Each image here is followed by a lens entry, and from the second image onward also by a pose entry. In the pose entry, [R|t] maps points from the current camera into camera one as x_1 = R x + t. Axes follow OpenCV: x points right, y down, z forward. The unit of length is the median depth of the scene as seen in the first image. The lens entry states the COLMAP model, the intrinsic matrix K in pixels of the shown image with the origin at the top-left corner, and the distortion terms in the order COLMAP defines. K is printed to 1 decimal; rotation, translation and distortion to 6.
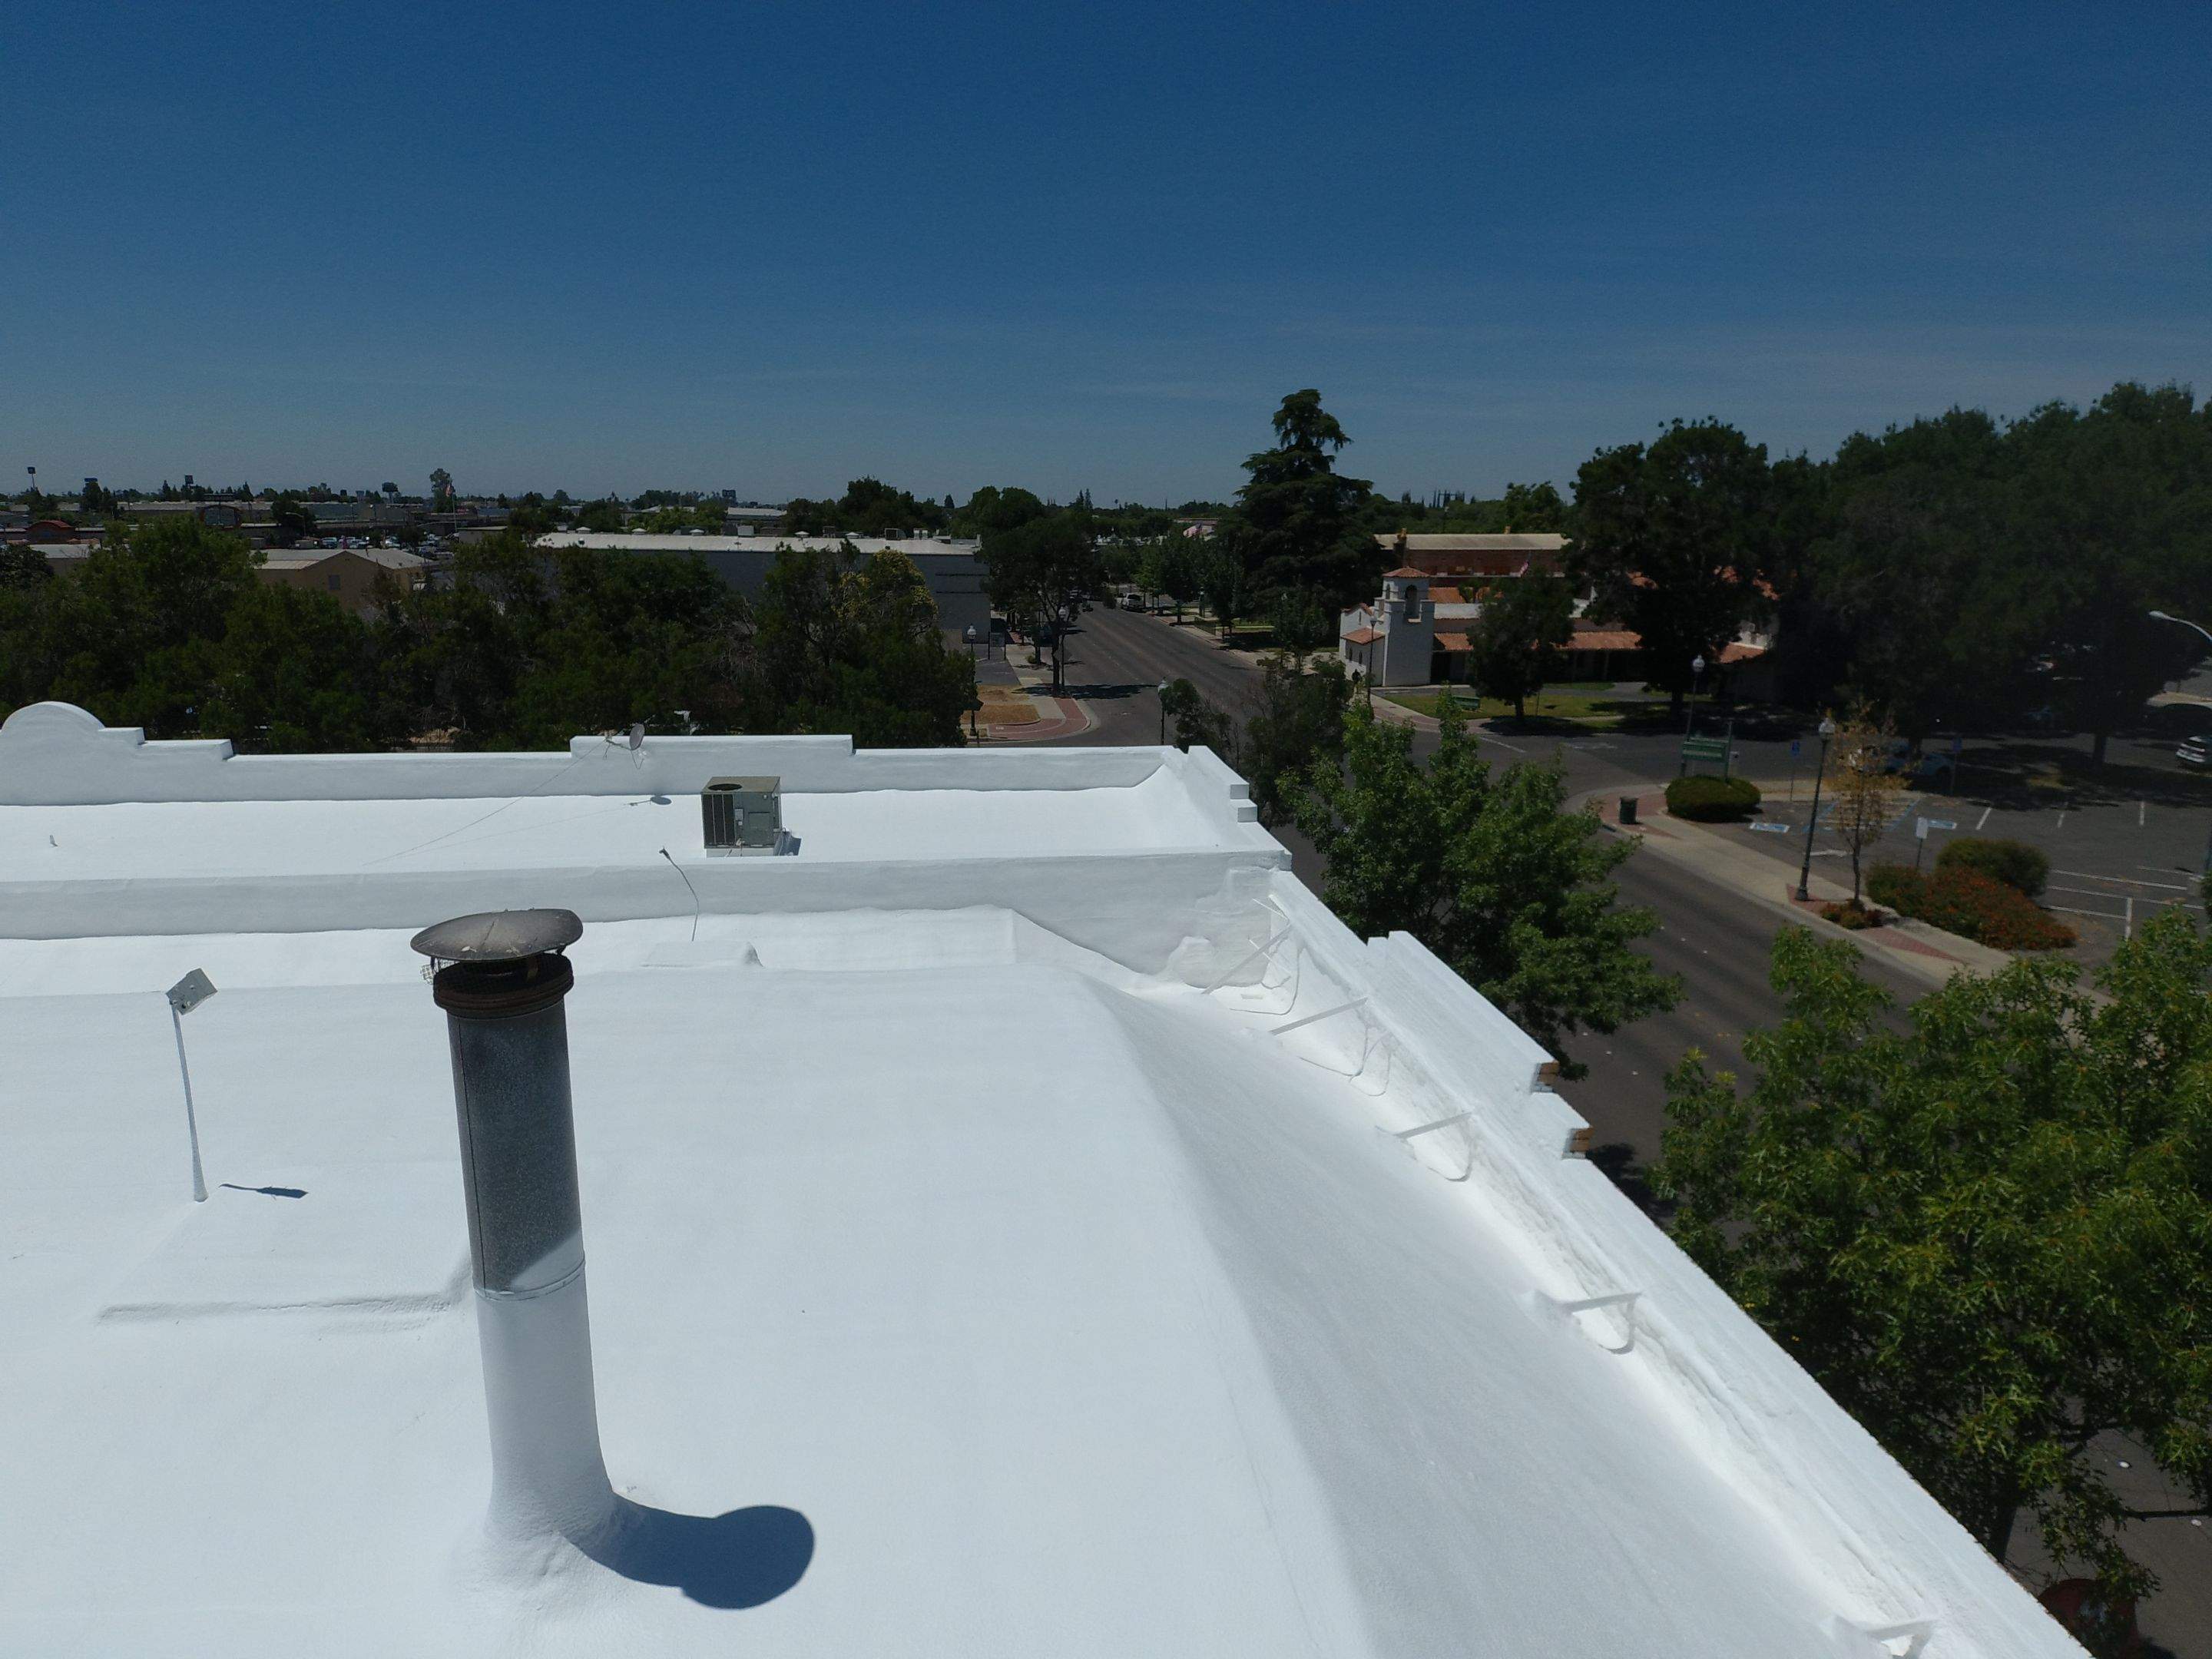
lens RADIAL K [[1455.3, 0, 1106.0], [0, 1455.3, 829.5], [0, 0, 1]] dist [-0.000034, -0.000955]
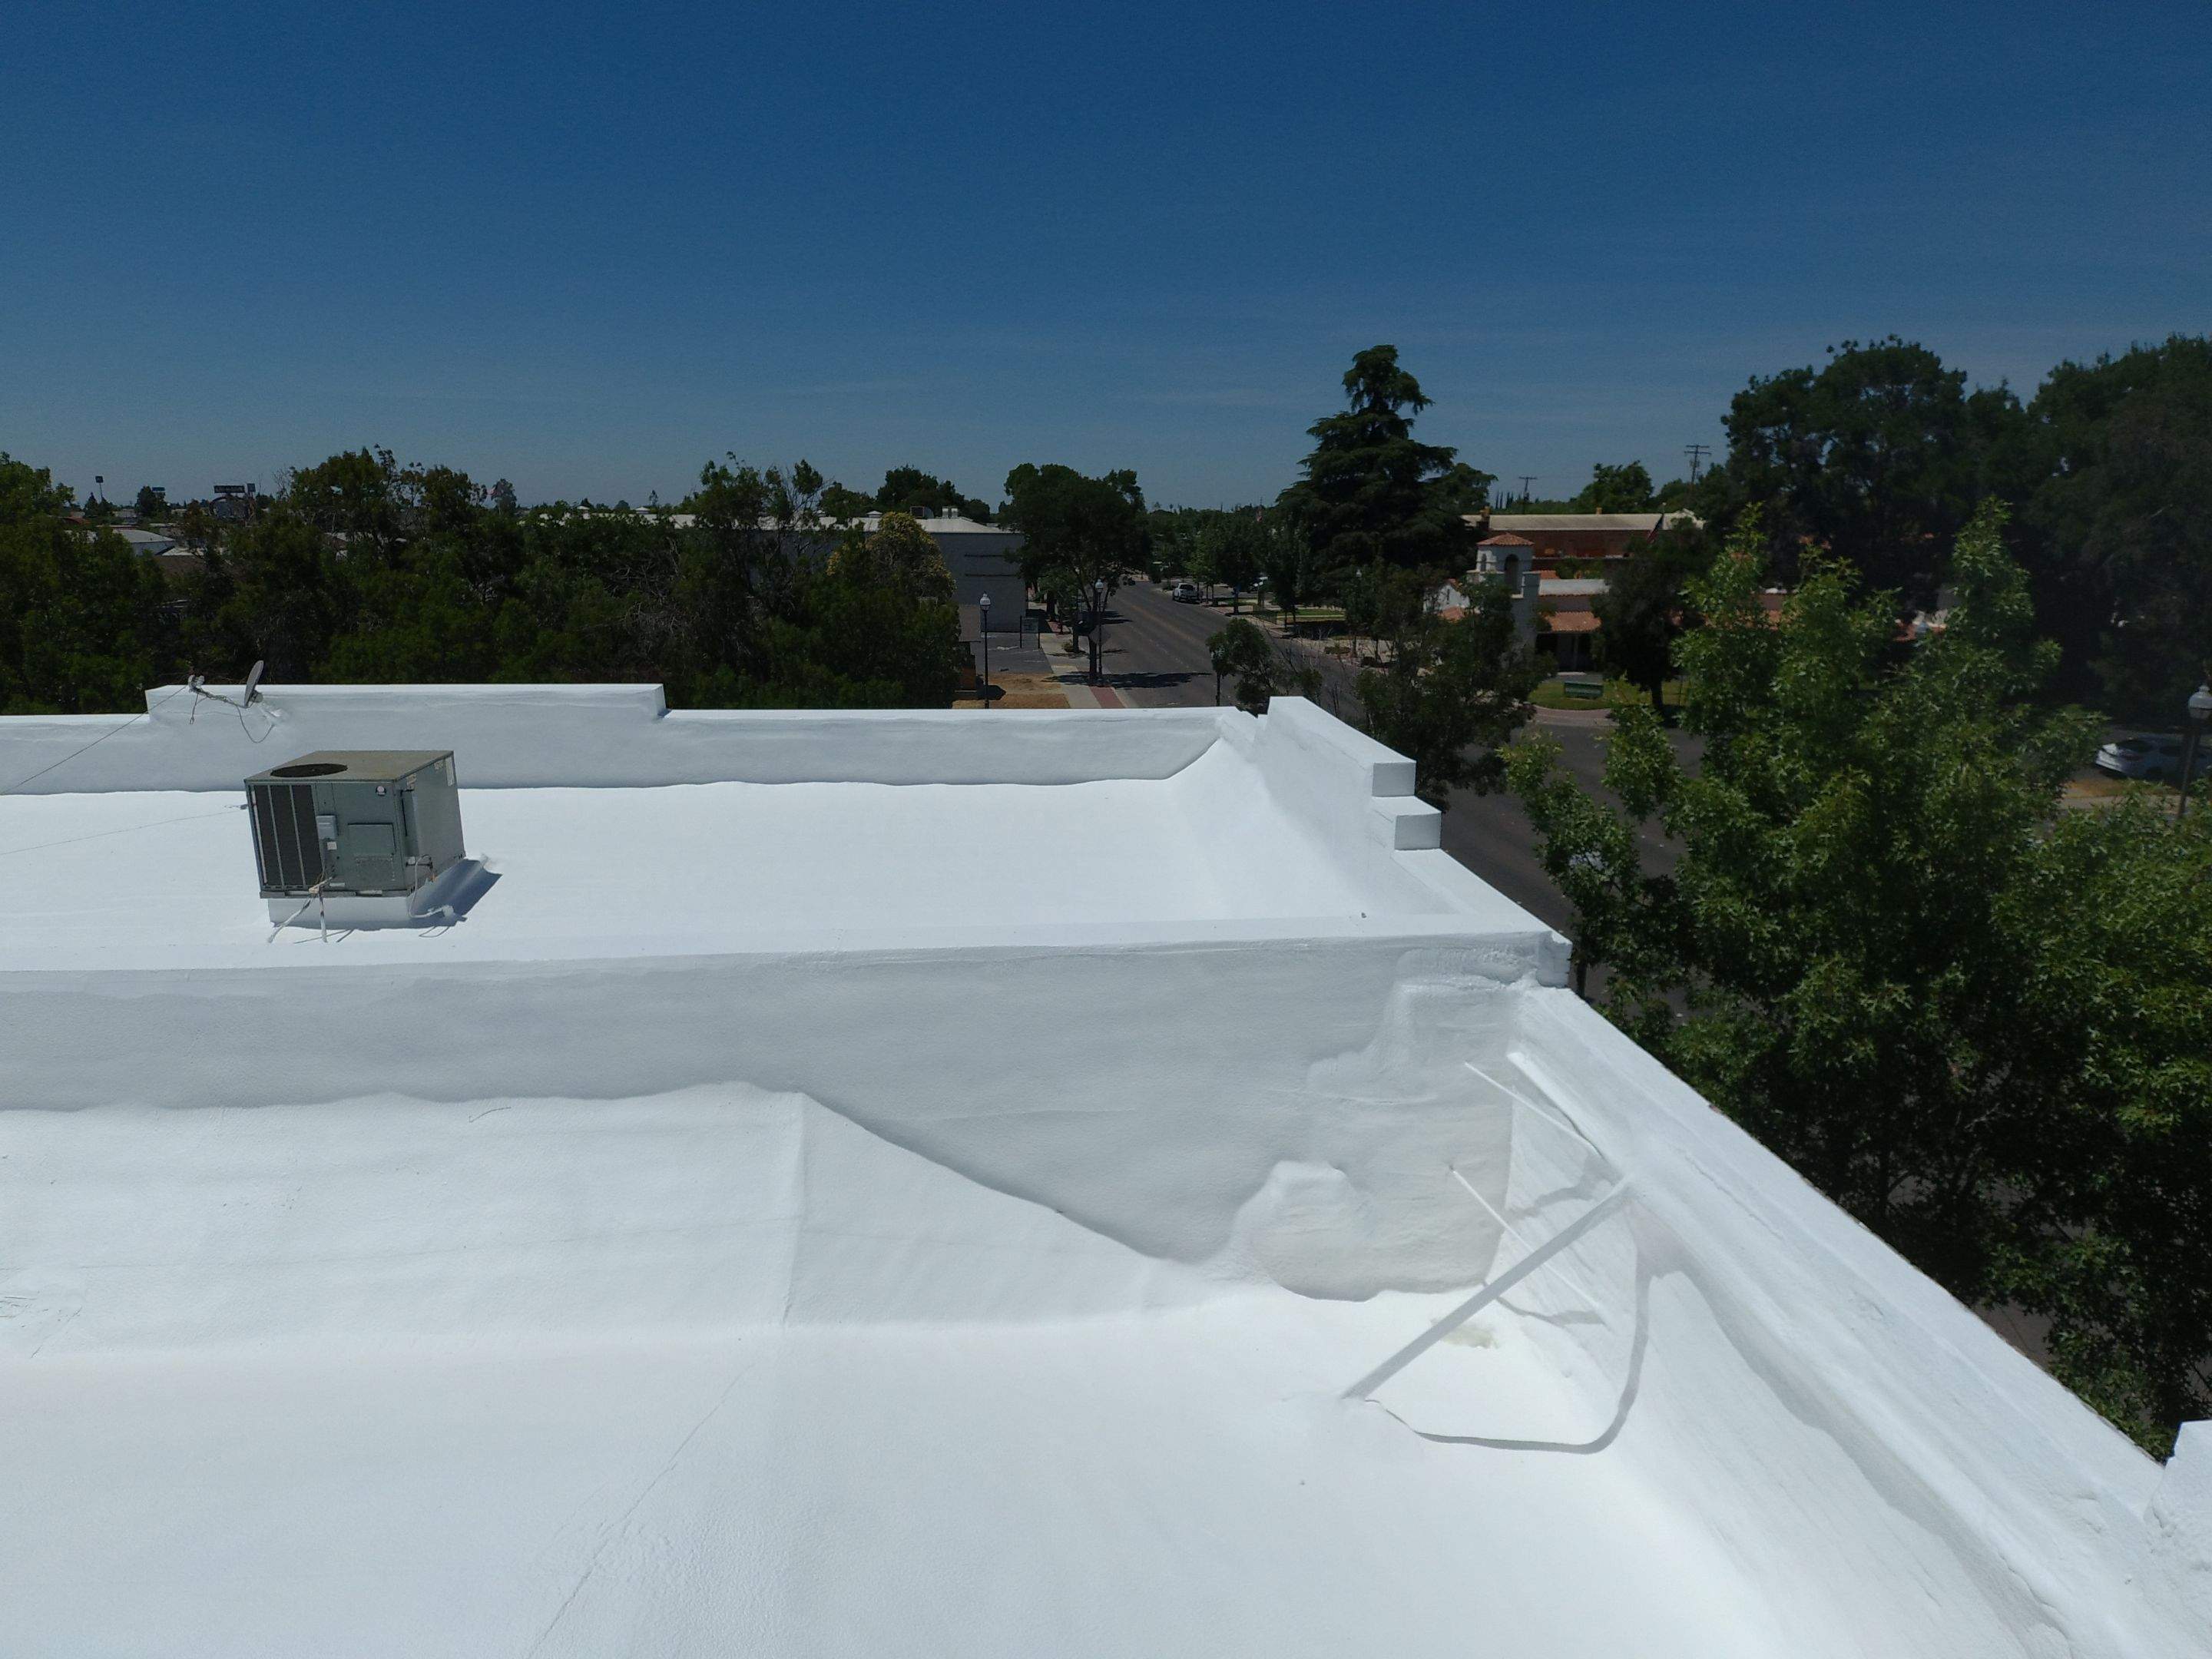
lens RADIAL K [[1455.3, 0, 1106.0], [0, 1455.3, 829.5], [0, 0, 1]] dist [-0.000034, -0.000955]
pose [[0.999300, 0.003234, -0.037265, 0.006235], [-0.003445, 0.999978, -0.005606, -0.002419], [0.037246, 0.005731, 0.999290, 0.164296]]
